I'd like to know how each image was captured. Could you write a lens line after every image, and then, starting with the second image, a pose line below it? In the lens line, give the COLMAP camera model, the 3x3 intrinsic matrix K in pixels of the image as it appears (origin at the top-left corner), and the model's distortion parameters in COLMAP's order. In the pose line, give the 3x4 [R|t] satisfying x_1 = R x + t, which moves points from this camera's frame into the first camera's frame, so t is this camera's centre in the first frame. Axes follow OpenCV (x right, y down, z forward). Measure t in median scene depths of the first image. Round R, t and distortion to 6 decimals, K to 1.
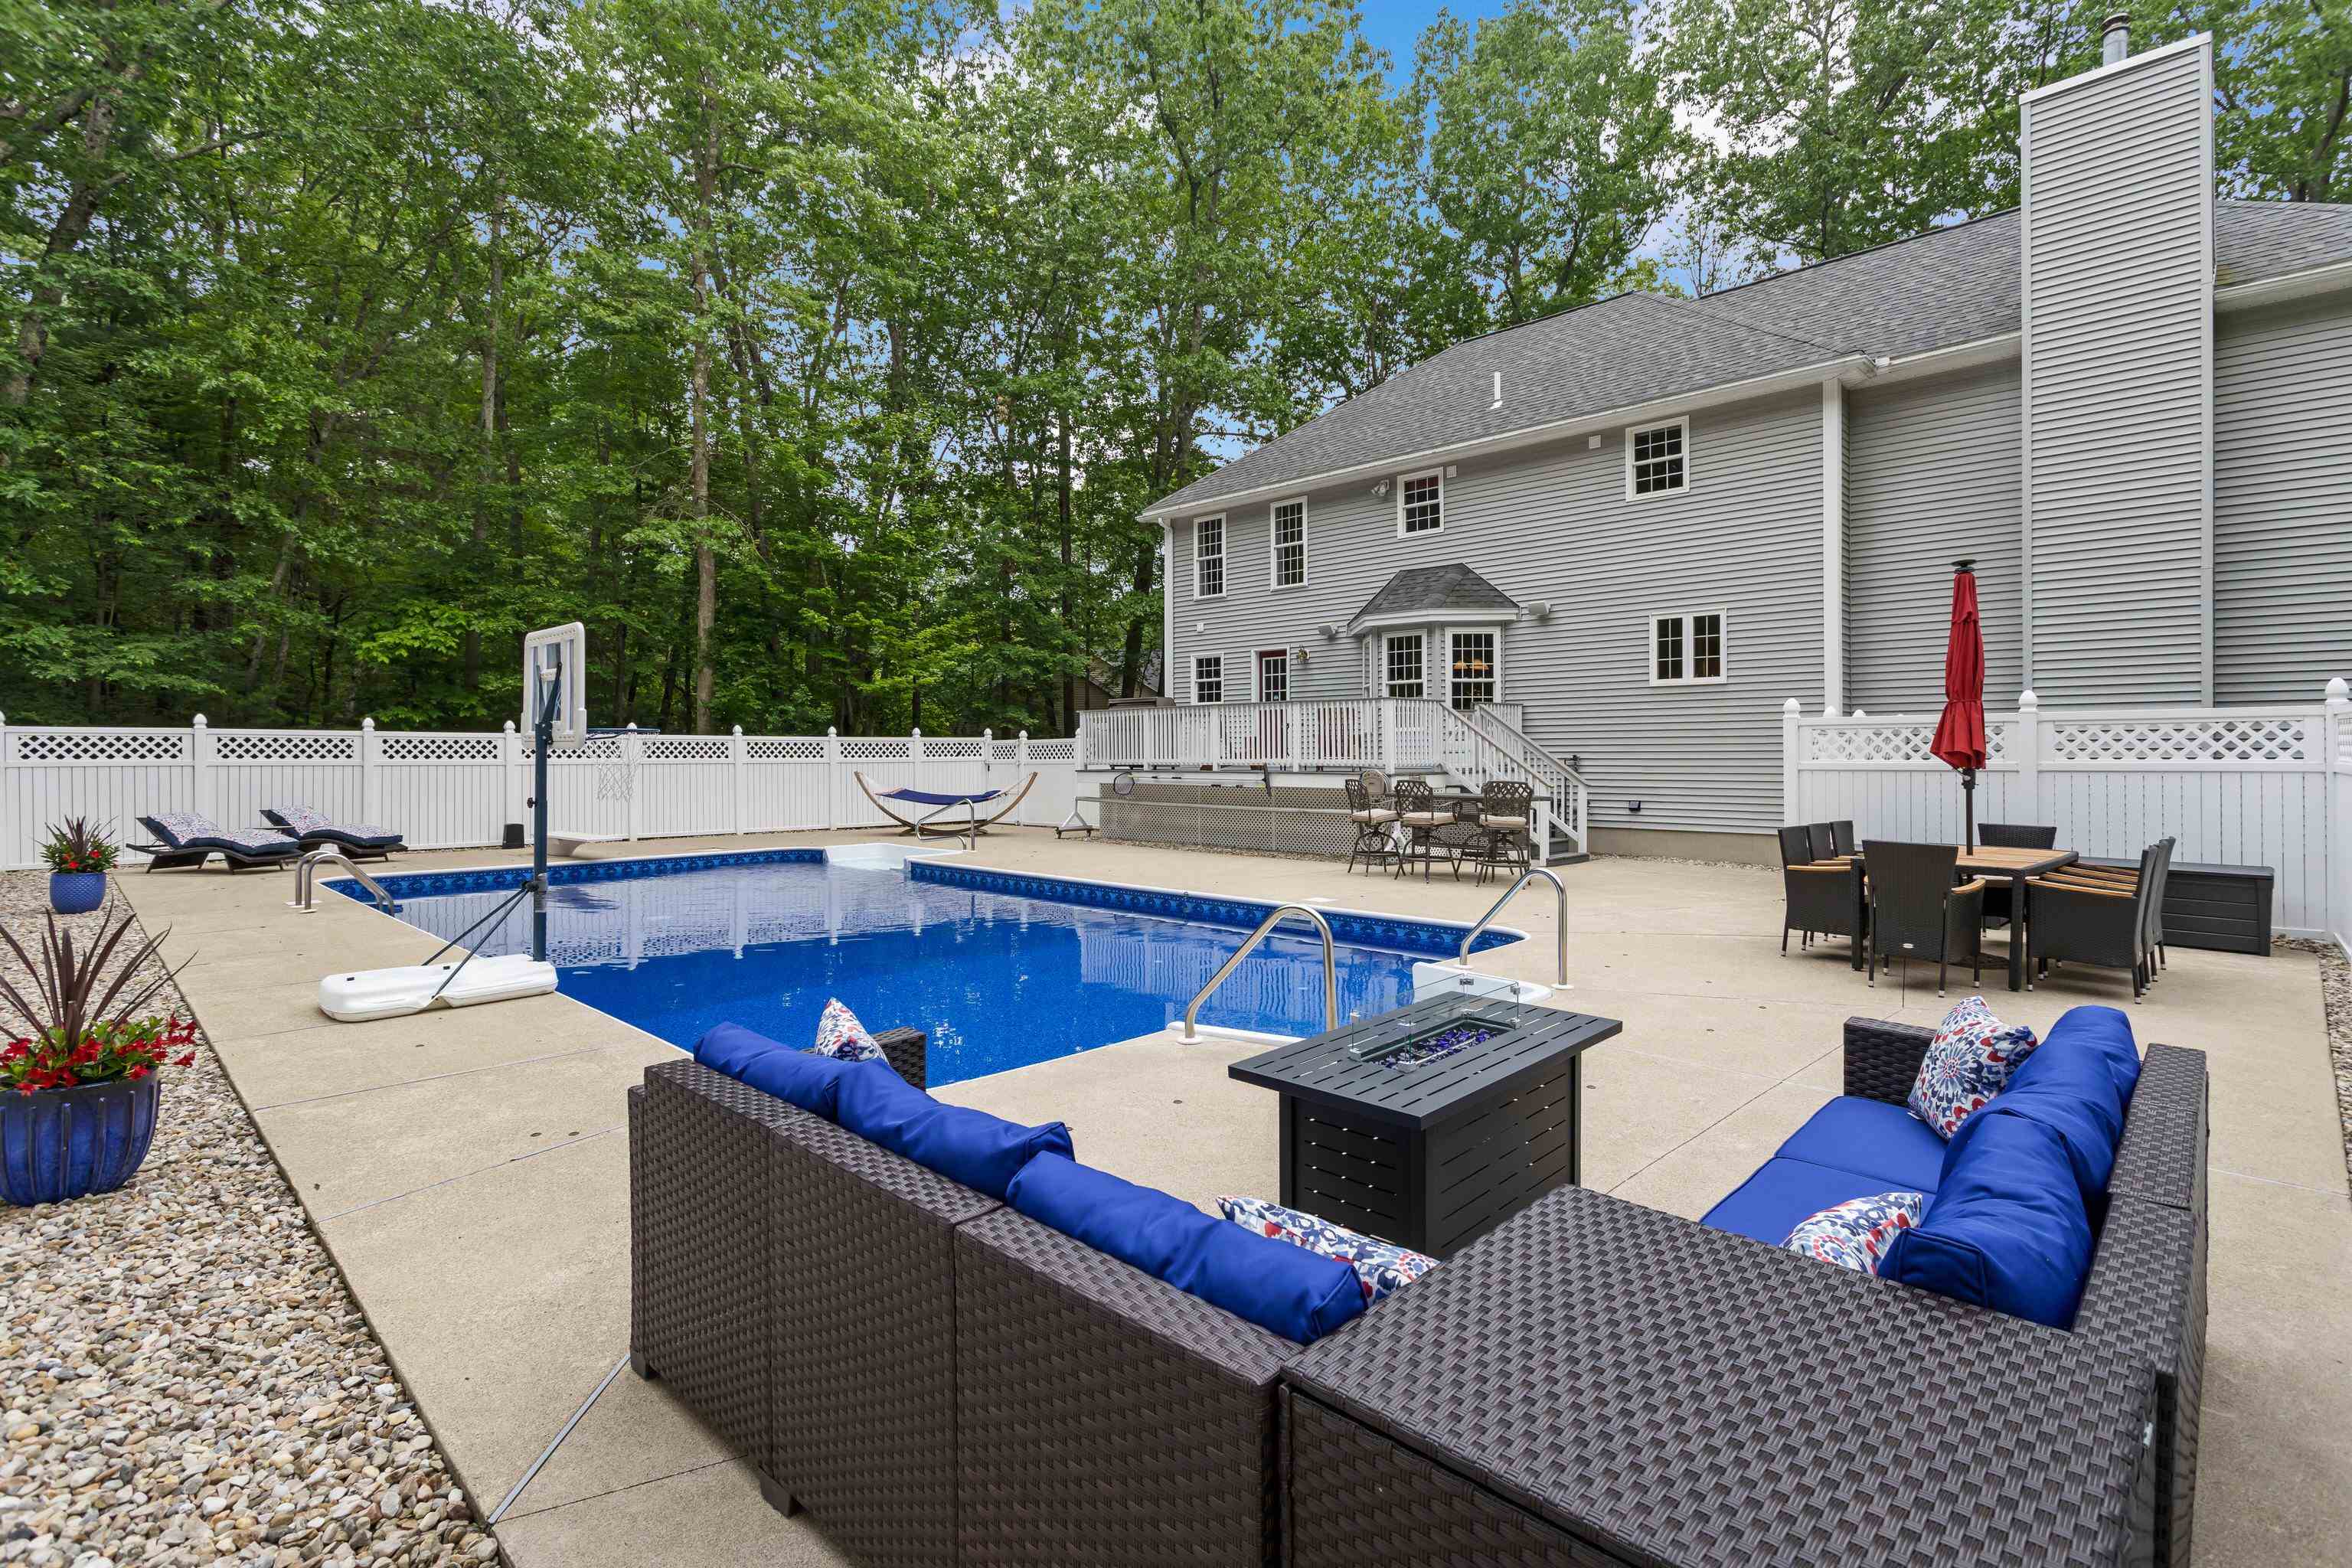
lens RADIAL K [[1108.1, 0, 1176.0], [0, 1108.1, 784.0], [0, 0, 1]] dist [0.002908, 0.000764]
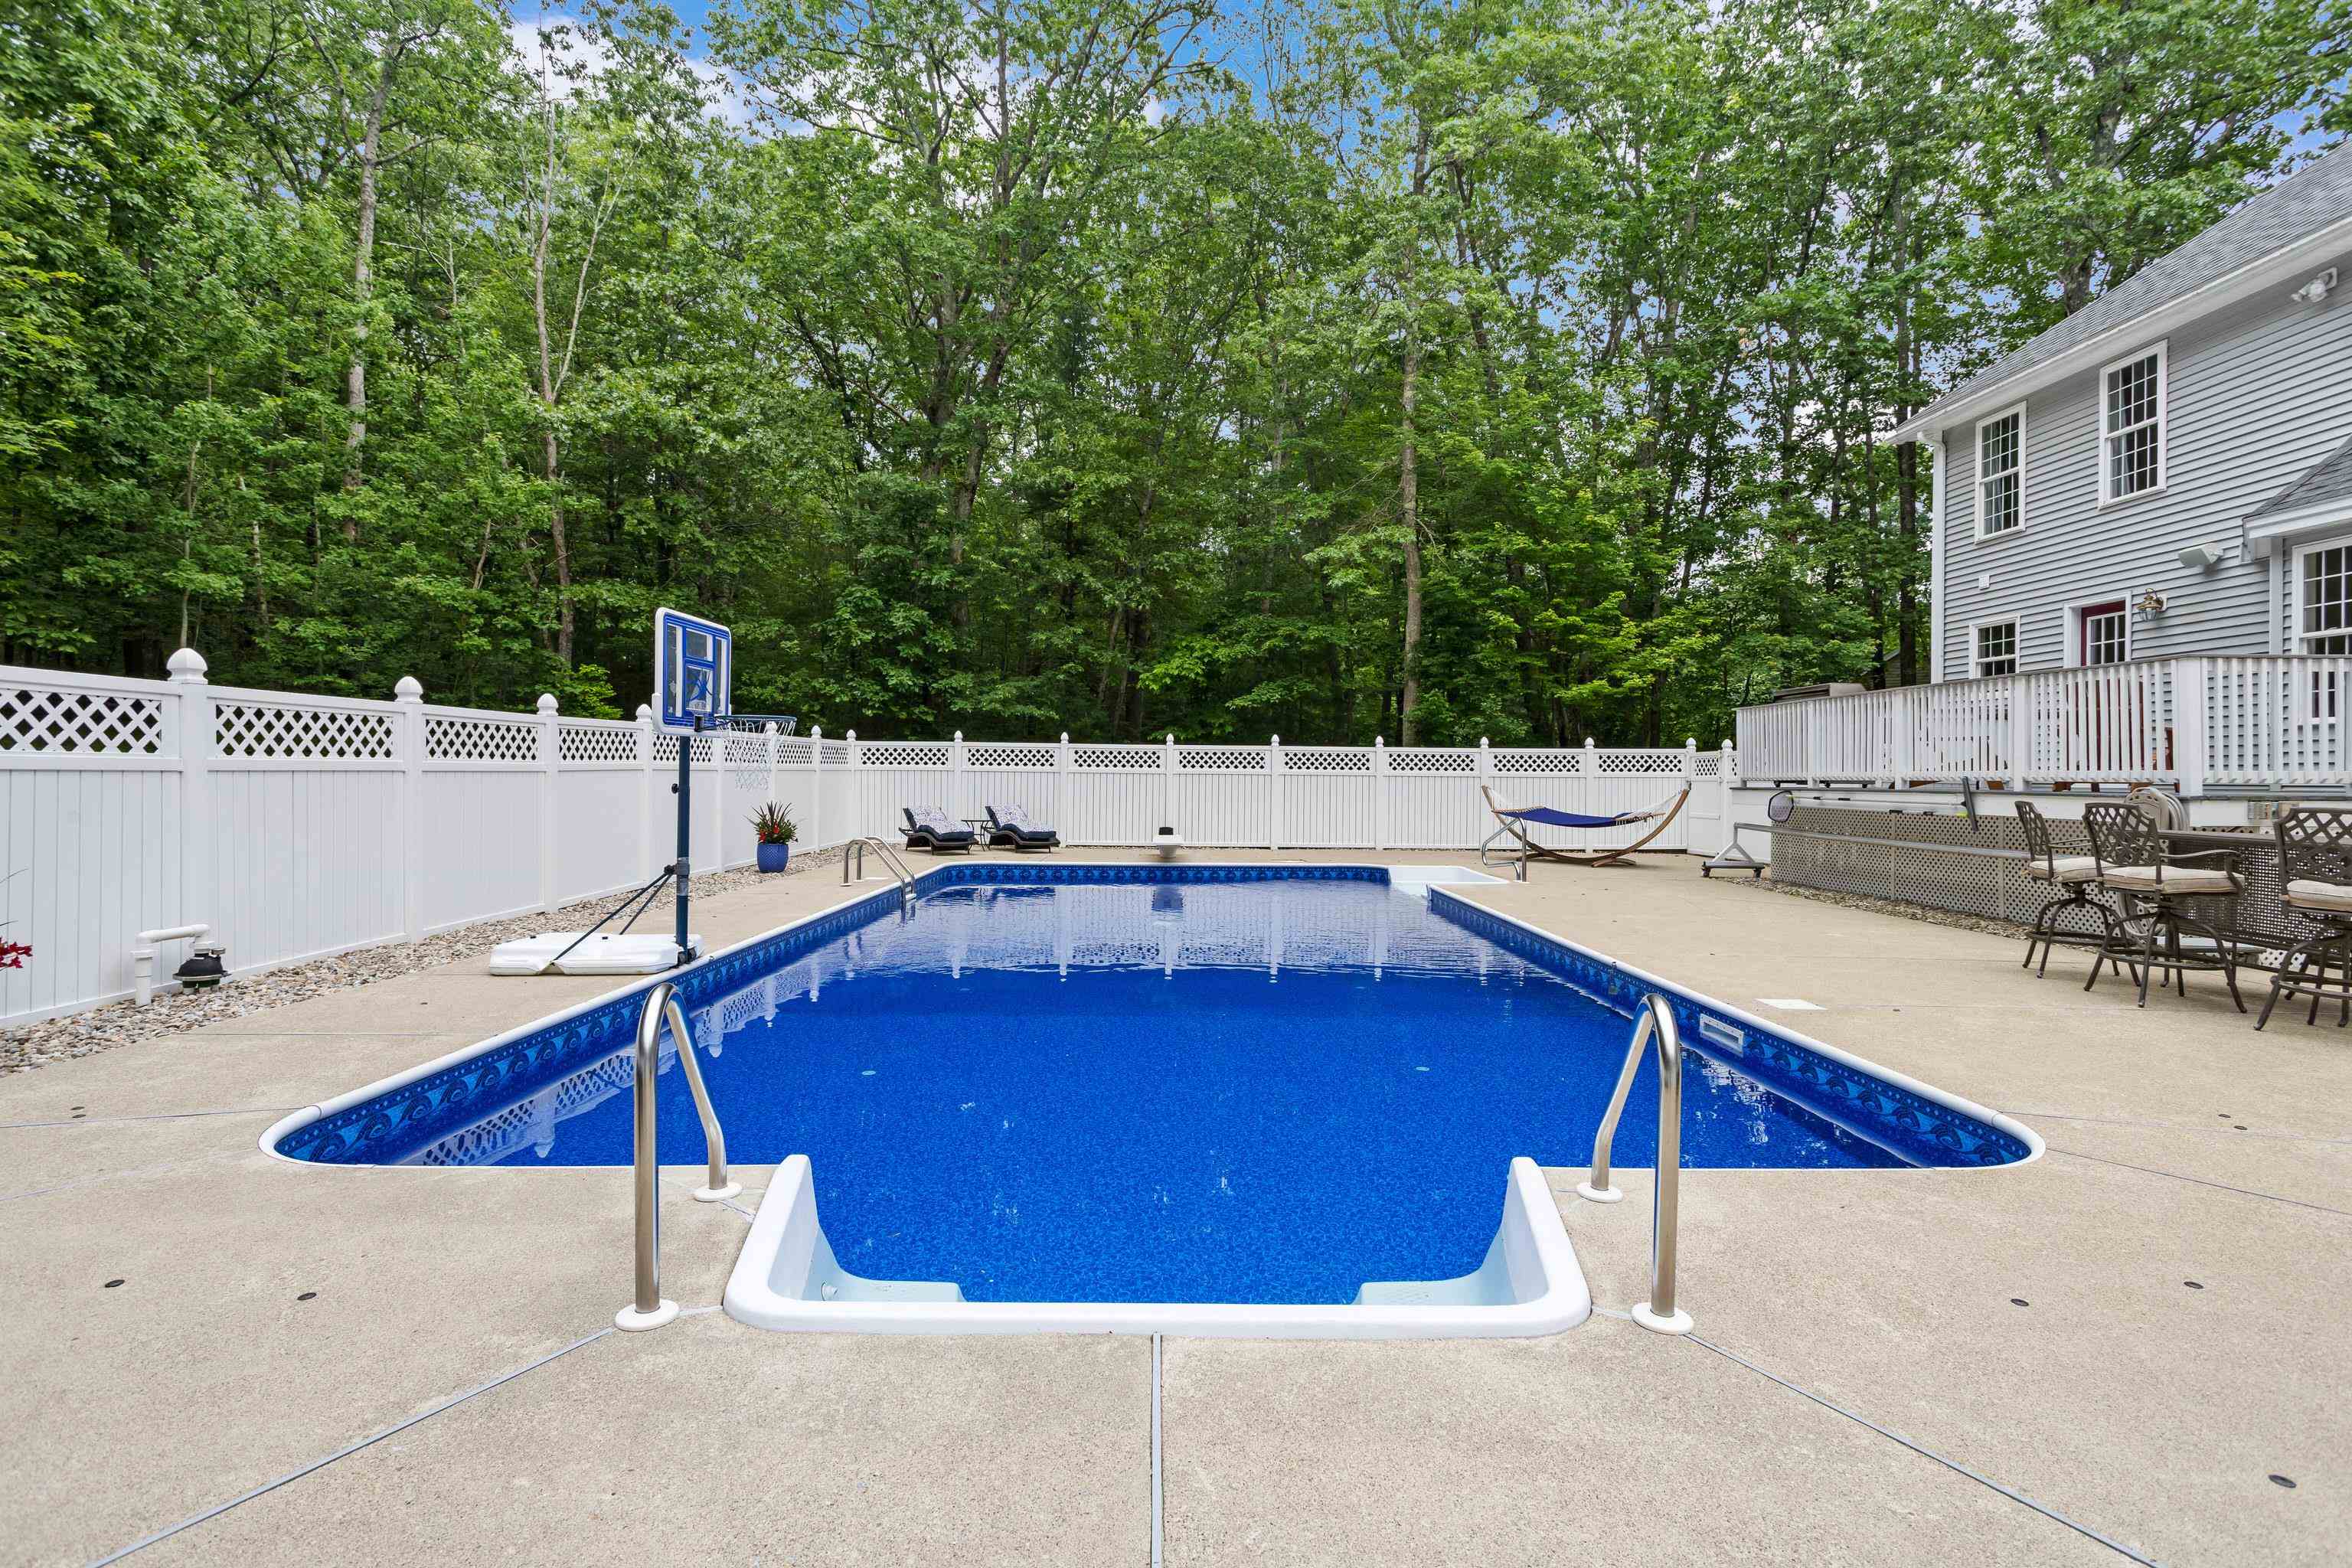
lens RADIAL K [[1108.1, 0, 1176.0], [0, 1108.1, 784.0], [0, 0, 1]] dist [0.002908, 0.000764]
pose [[0.717577, 0.014140, -0.696336, 0.159047], [-0.028978, 0.999534, -0.009566, 0.003237], [0.695877, 0.027043, 0.717652, 0.197069]]
